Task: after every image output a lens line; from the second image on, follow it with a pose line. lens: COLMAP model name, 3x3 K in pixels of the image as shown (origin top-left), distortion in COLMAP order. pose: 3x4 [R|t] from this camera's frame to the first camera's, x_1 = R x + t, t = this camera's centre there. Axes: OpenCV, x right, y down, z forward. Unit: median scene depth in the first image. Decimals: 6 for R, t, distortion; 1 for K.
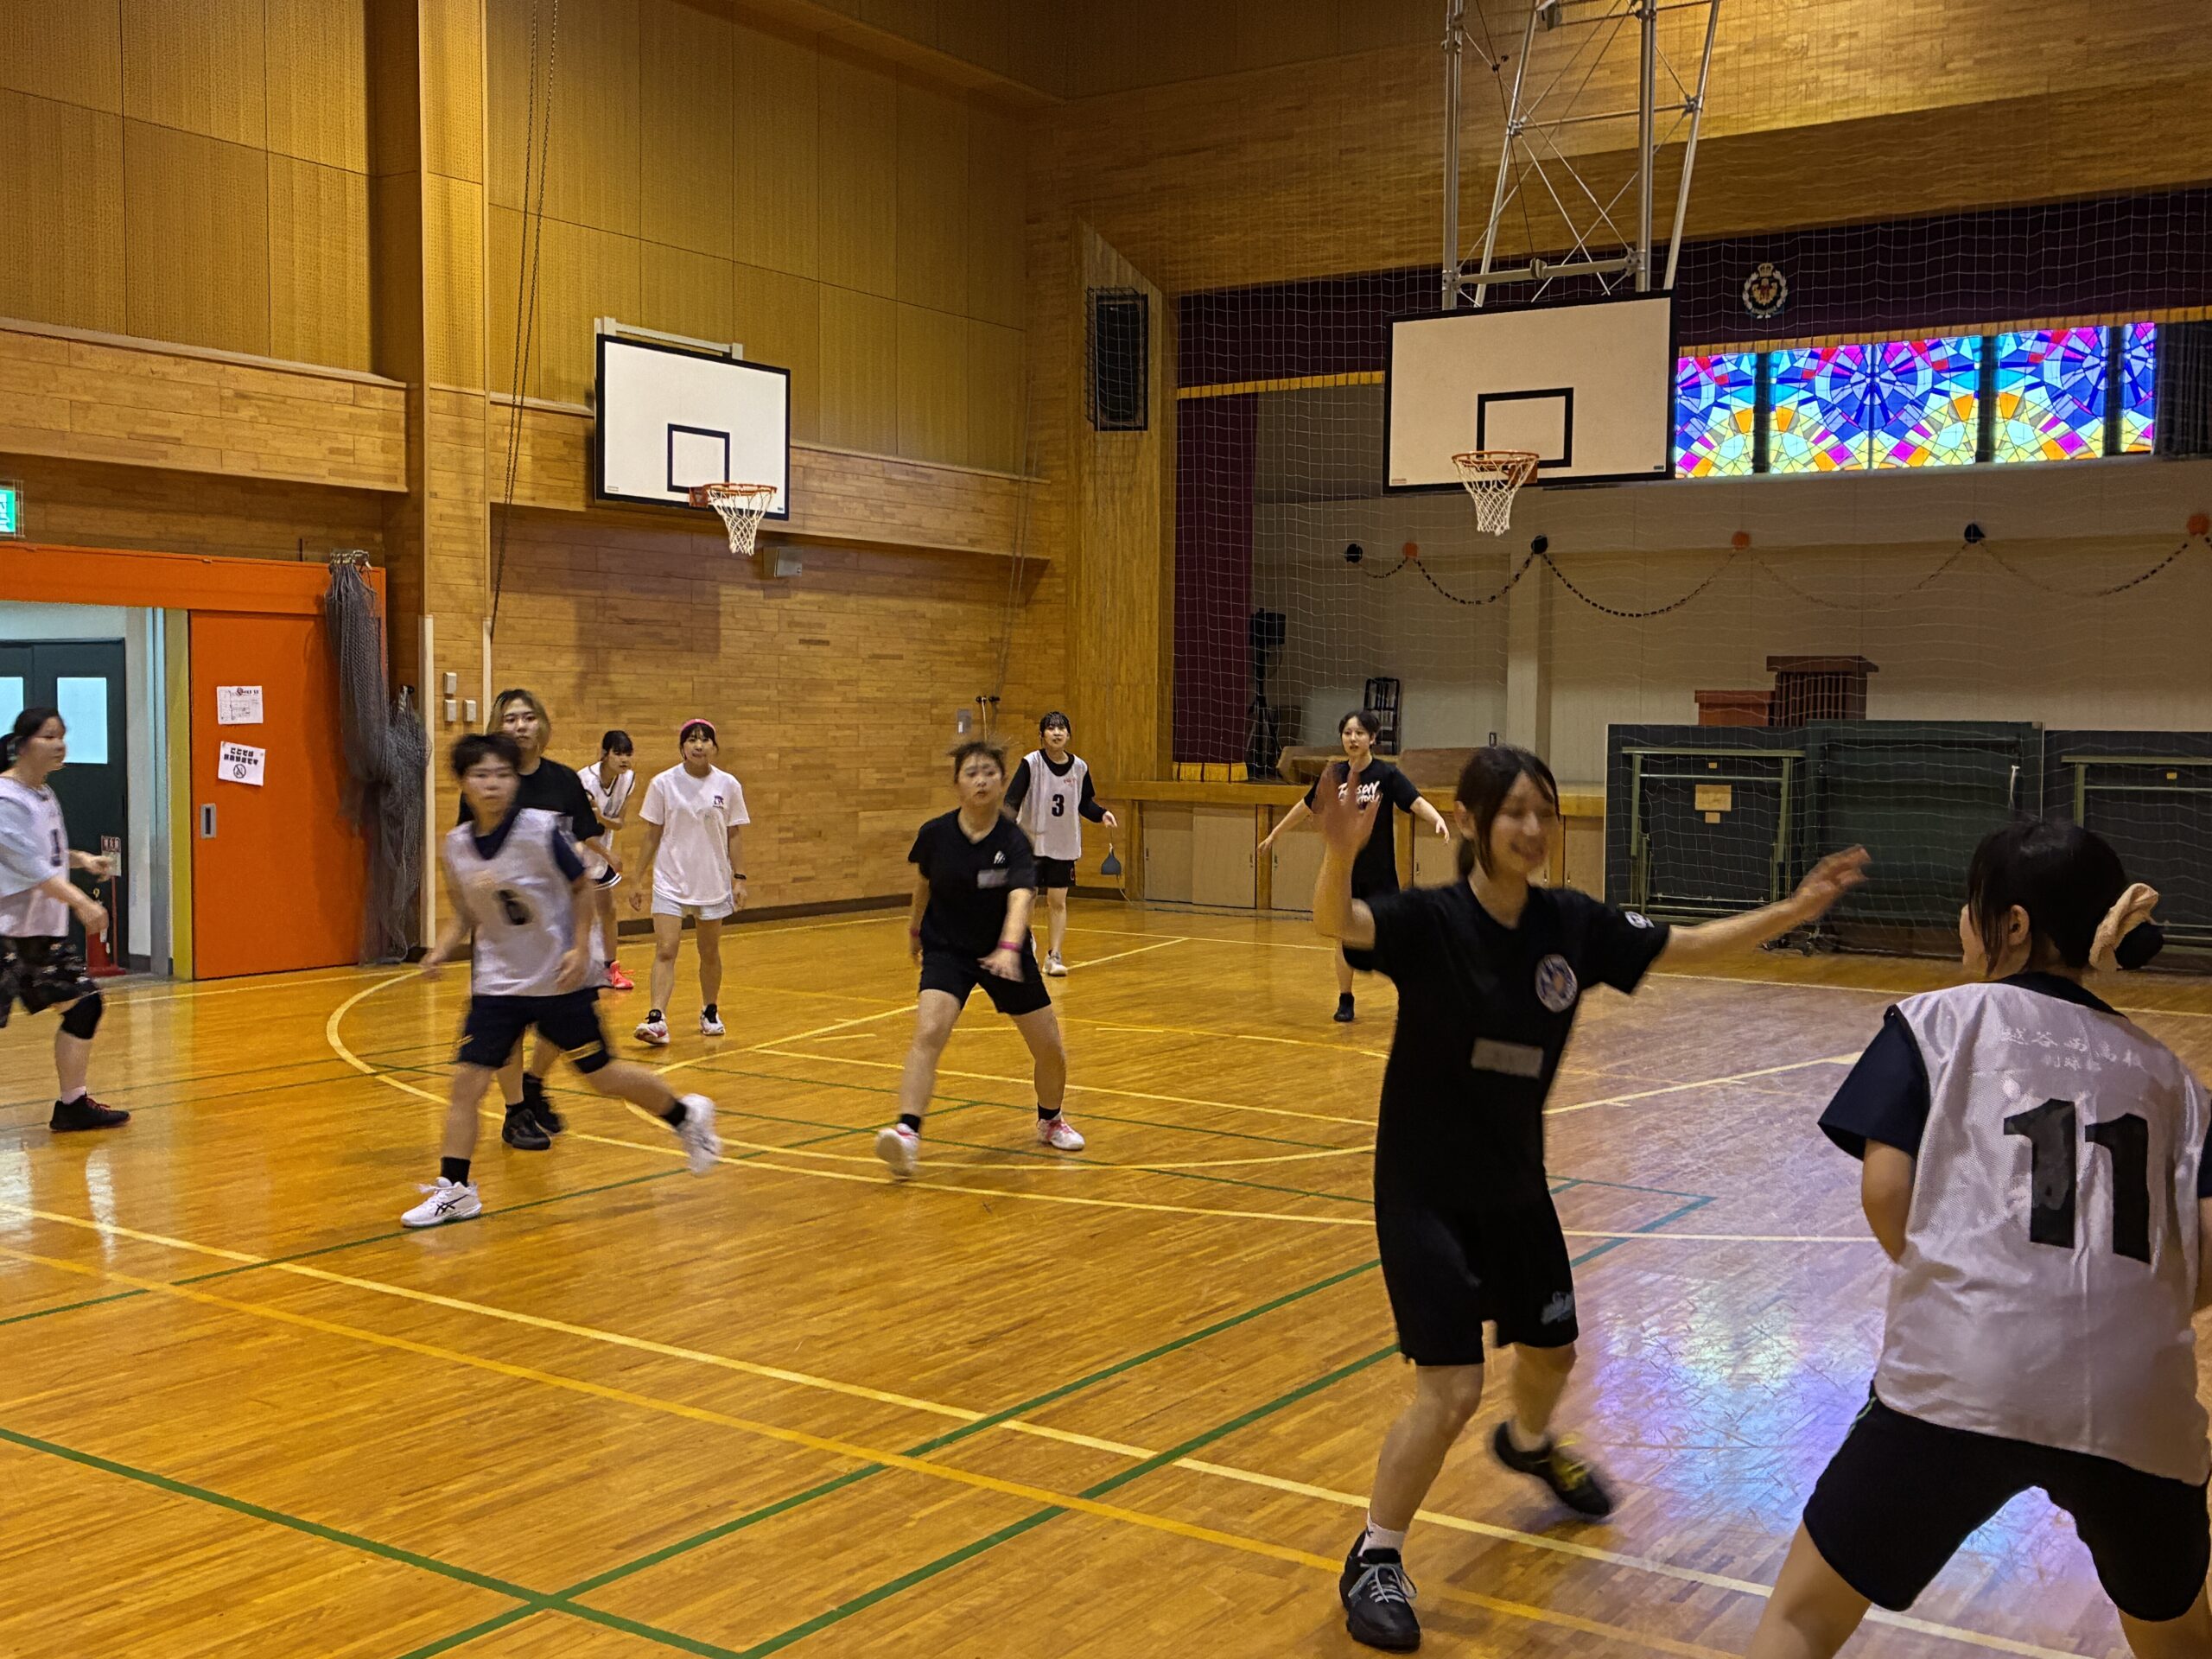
lens RADIAL K [[2355.4, 0, 1101.4], [0, 2355.4, 882.8], [0, 0, 1]] dist [0.022590, 0.000000]
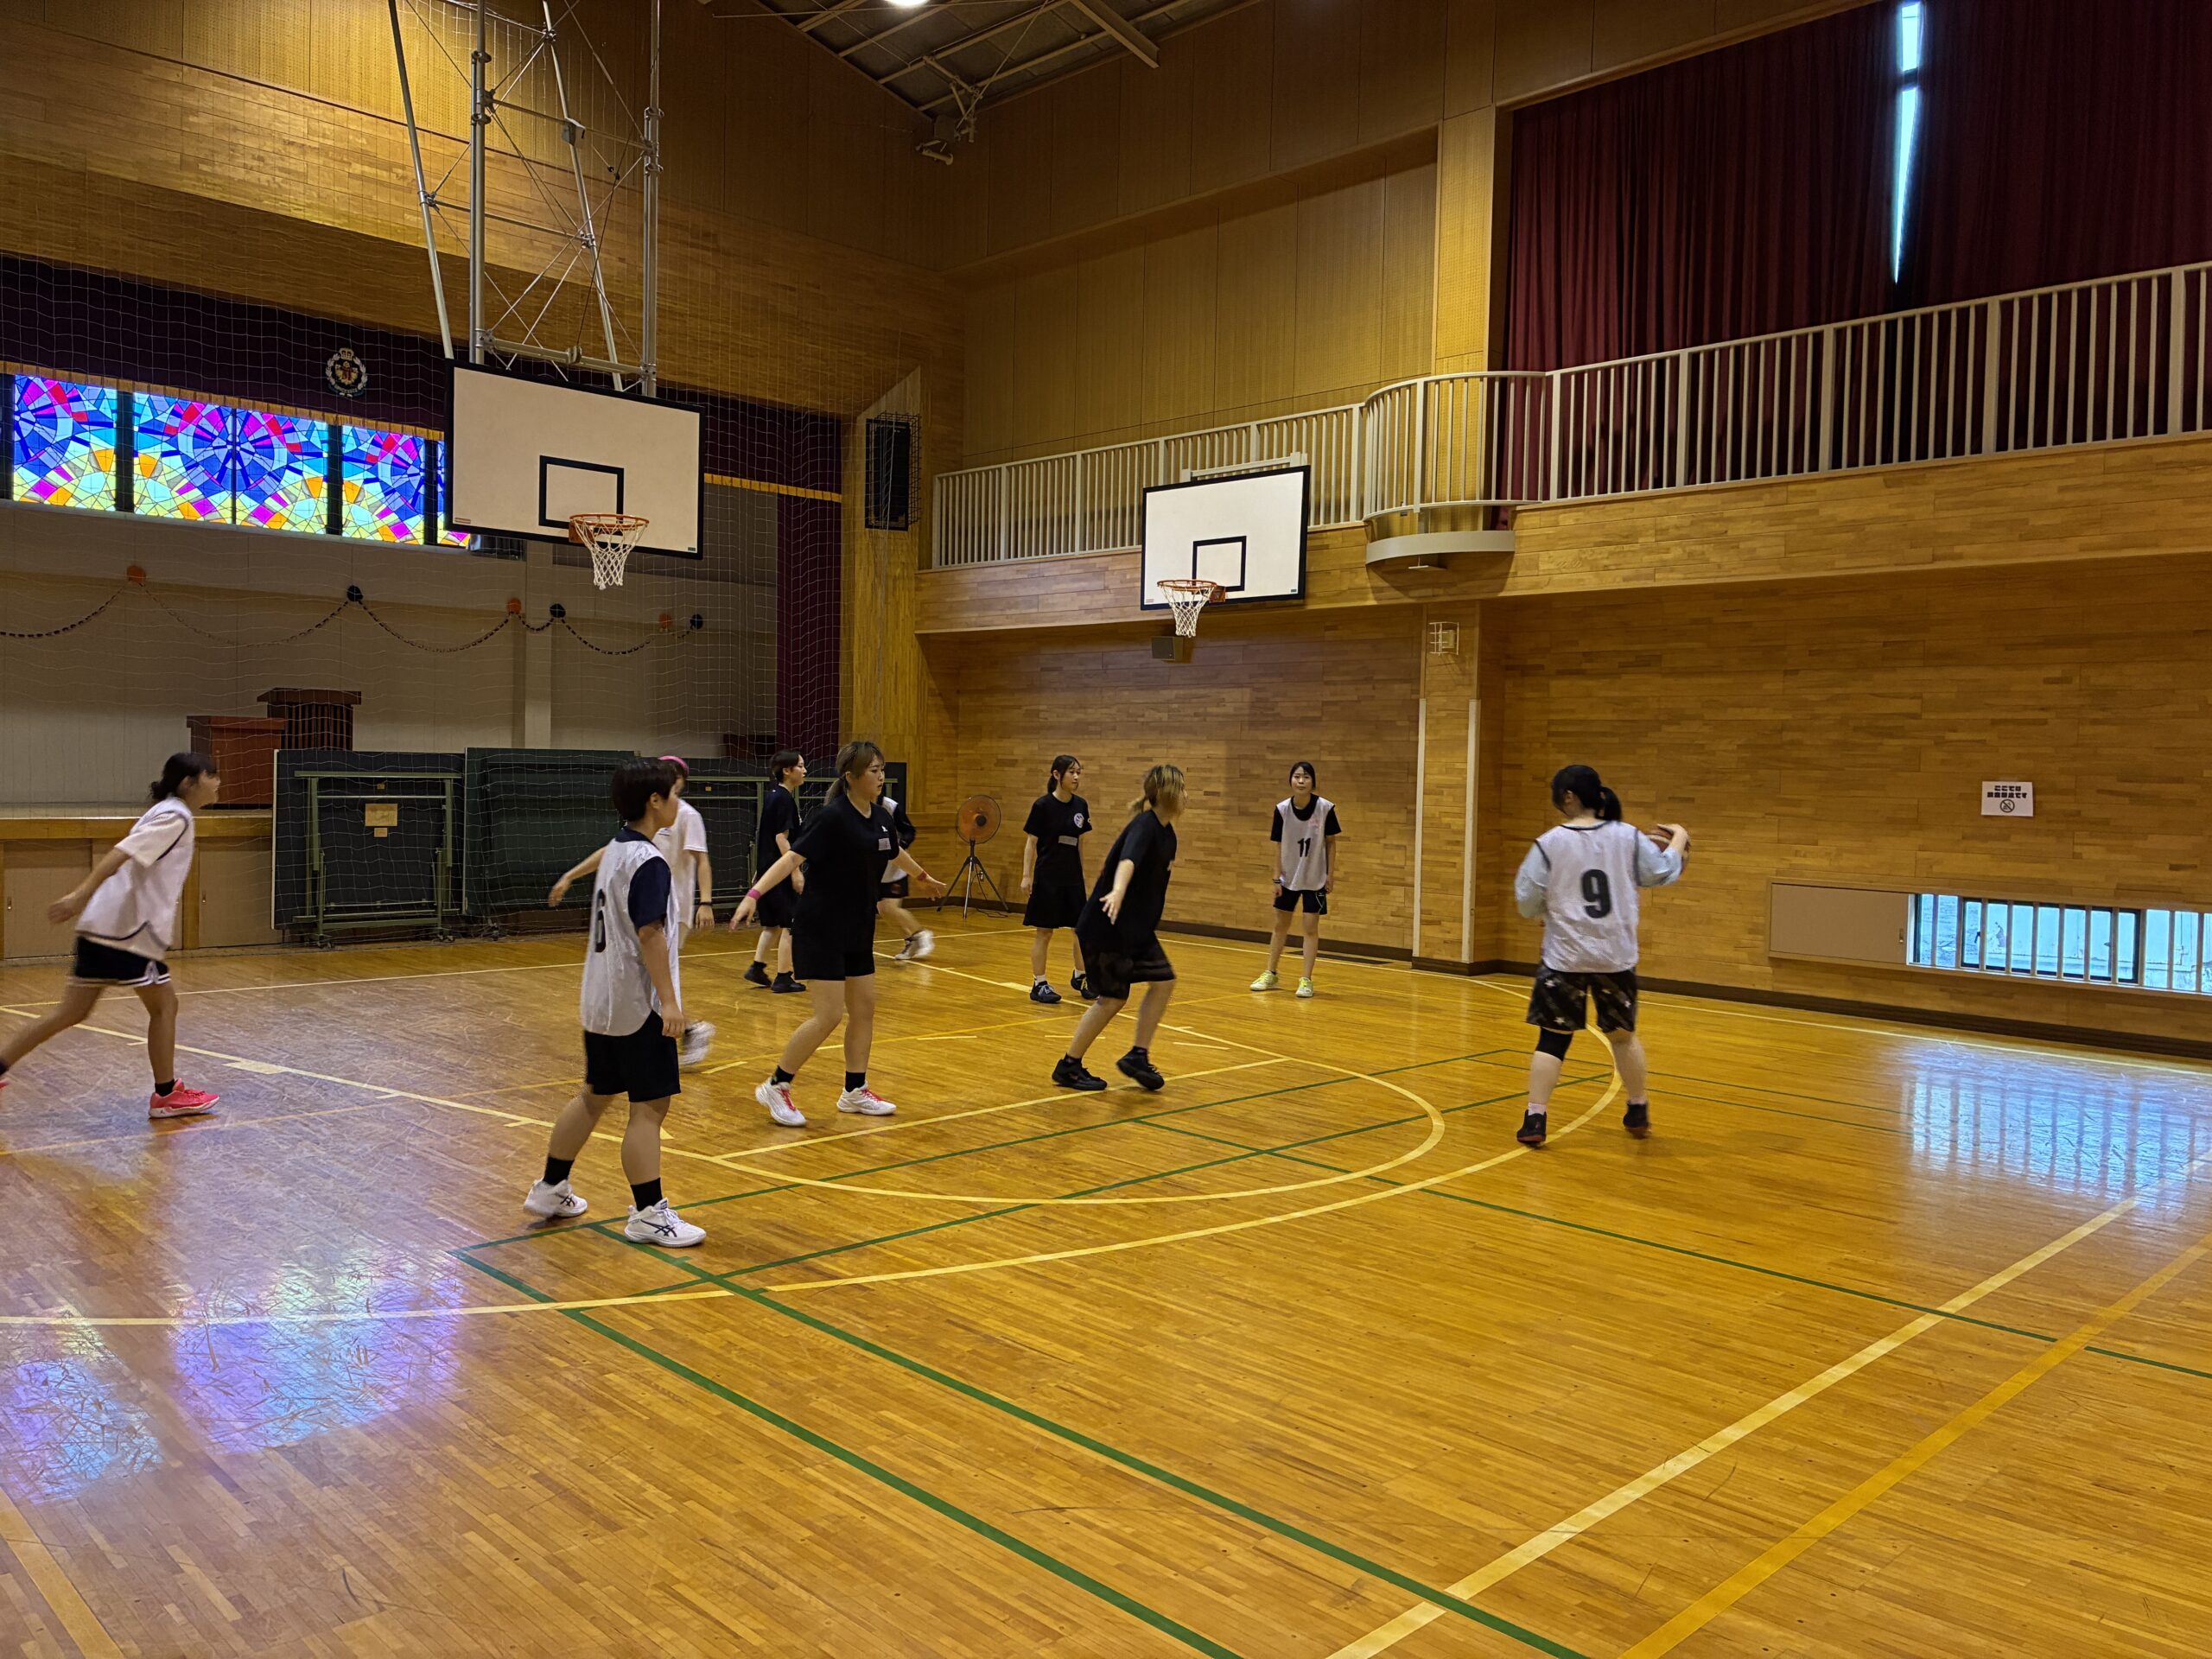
lens RADIAL K [[1690.8, 0, 1099.3], [0, 1690.8, 824.7], [0, 0, 1]] dist [0.049350, -0.071365]
pose [[0.197949, -0.042044, 0.979310, -0.434050], [0.051269, 0.998156, 0.032490, -0.036648], [-0.978871, 0.043777, 0.199739, 0.453220]]
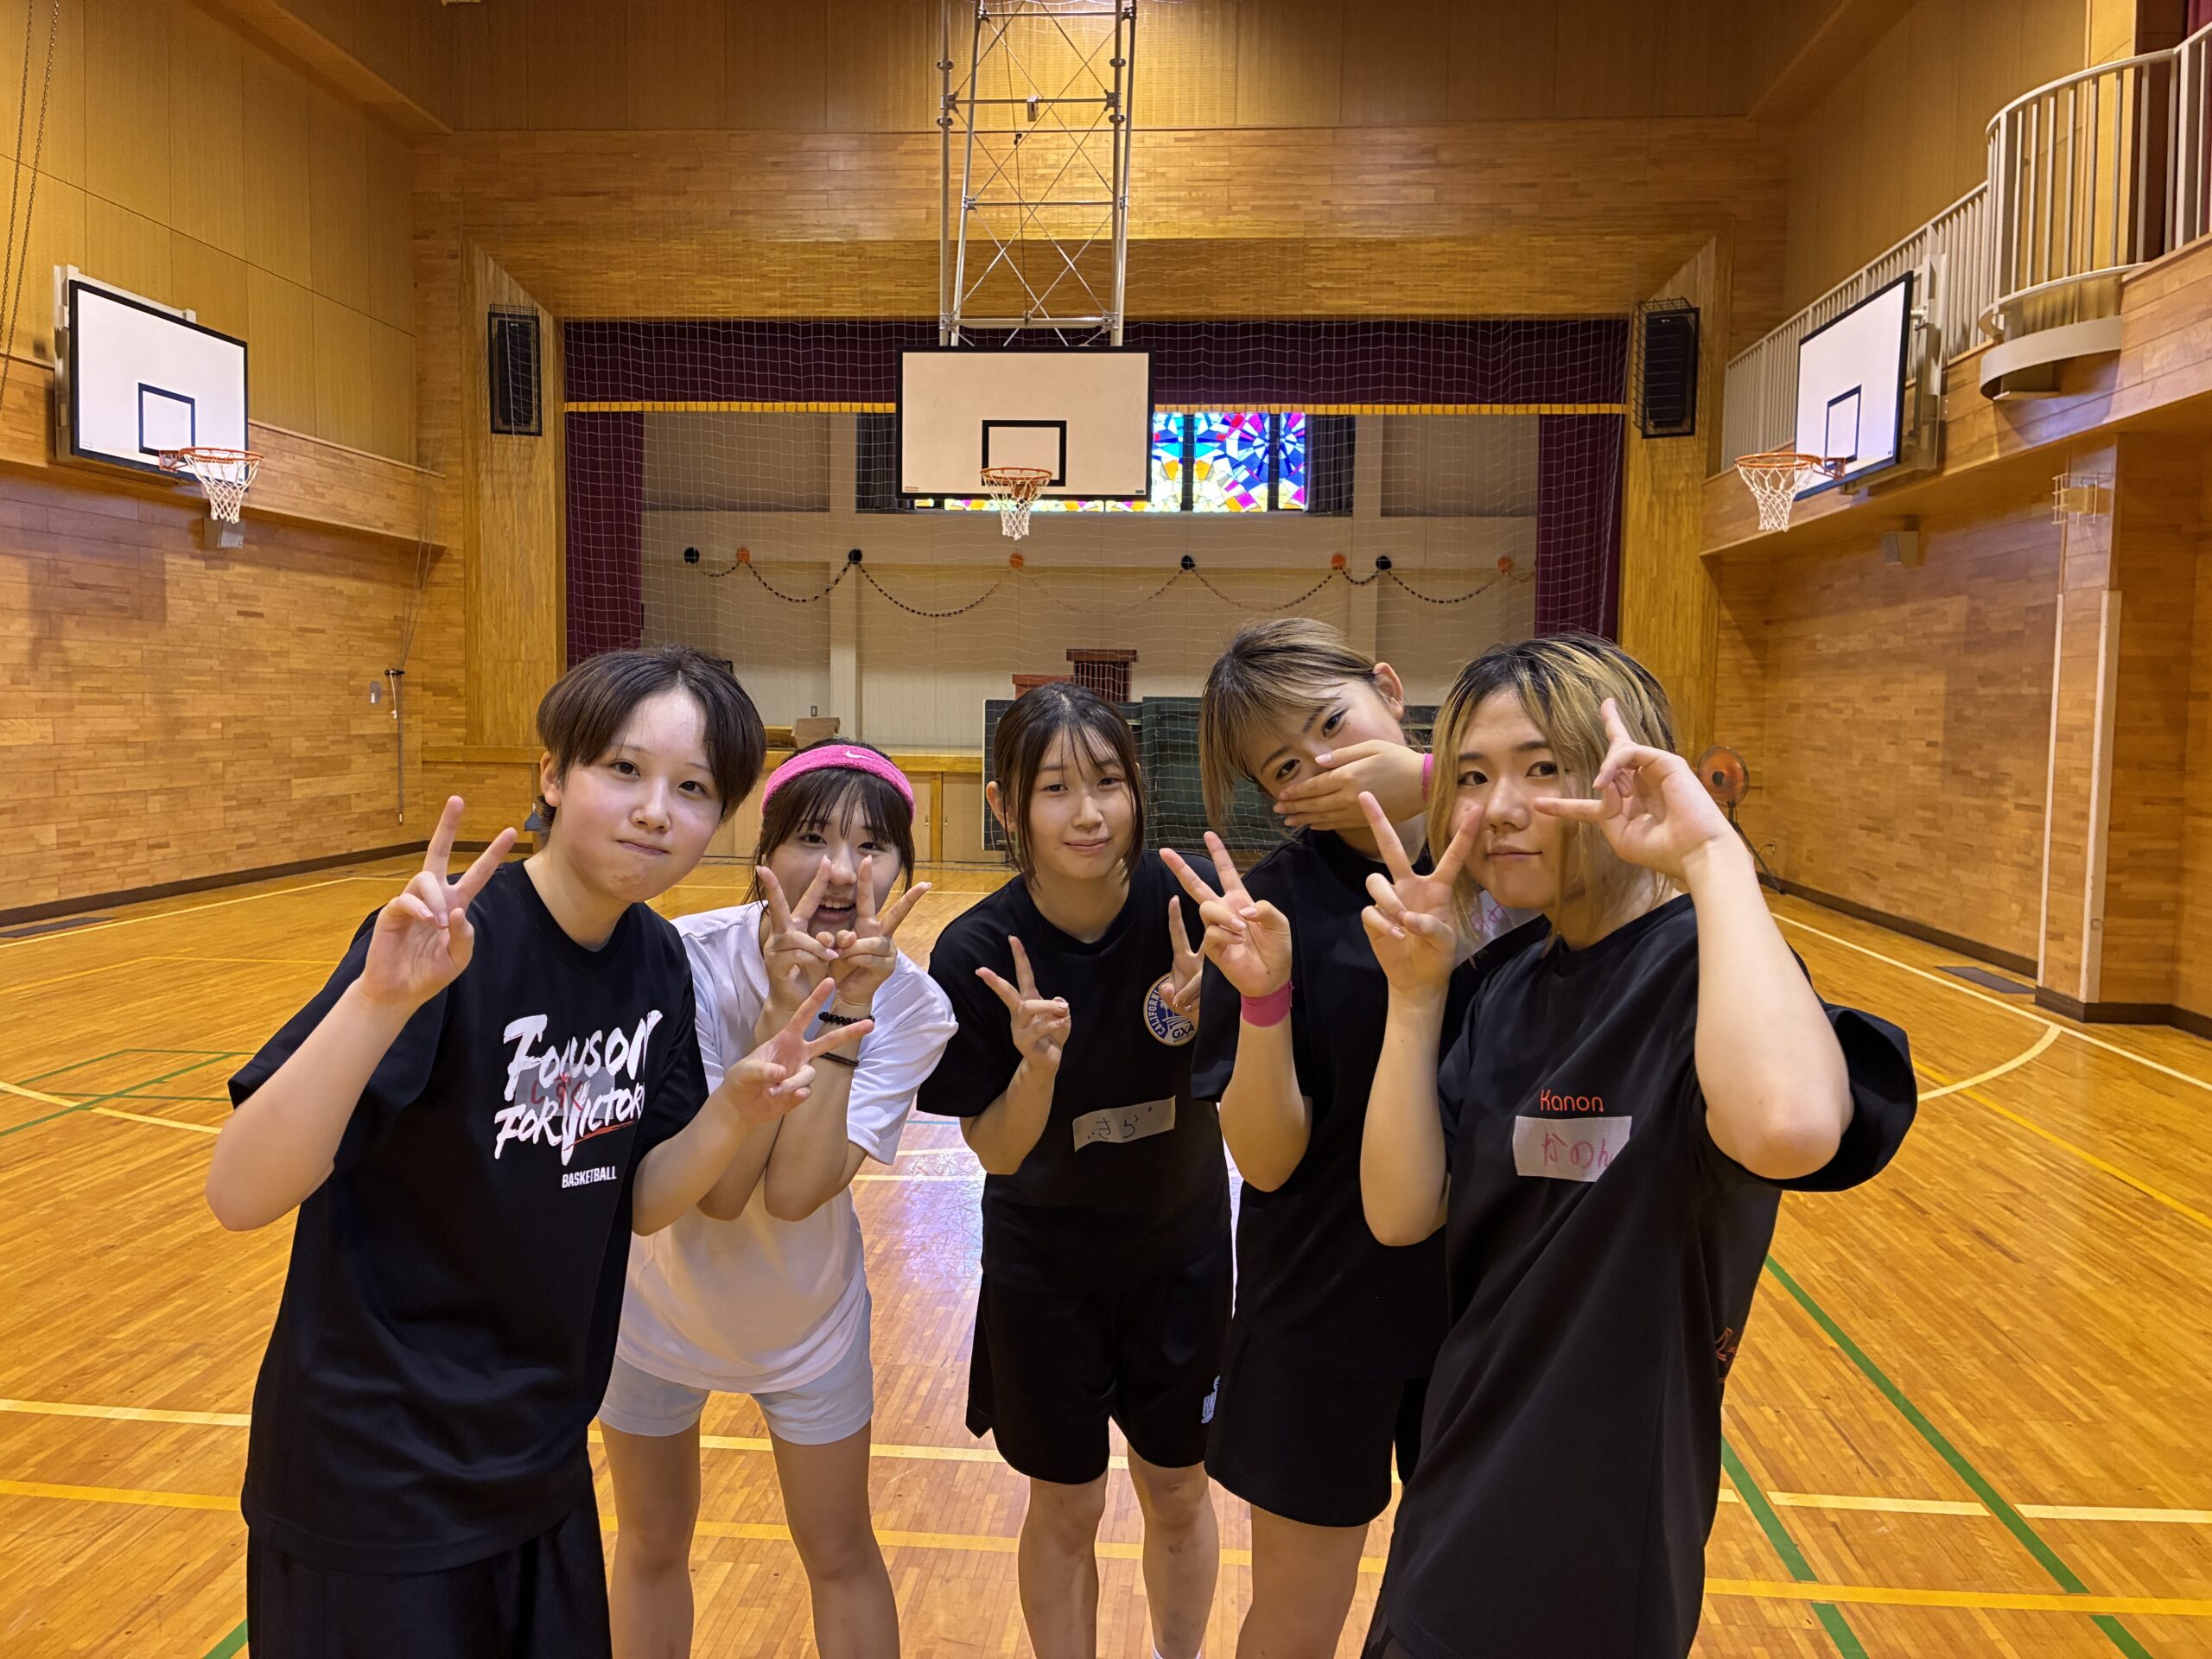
lens RADIAL K [[1690.8, 0, 1094.3], [0, 1690.8, 820.1], [0, 0, 1]] dist [0.049350, -0.071365]
pose [[0.873168, -0.030015, 0.486494, -0.162709], [0.029144, 0.999531, 0.009359, -0.008722], [-0.486546, 0.006006, 0.873634, 0.171749]]
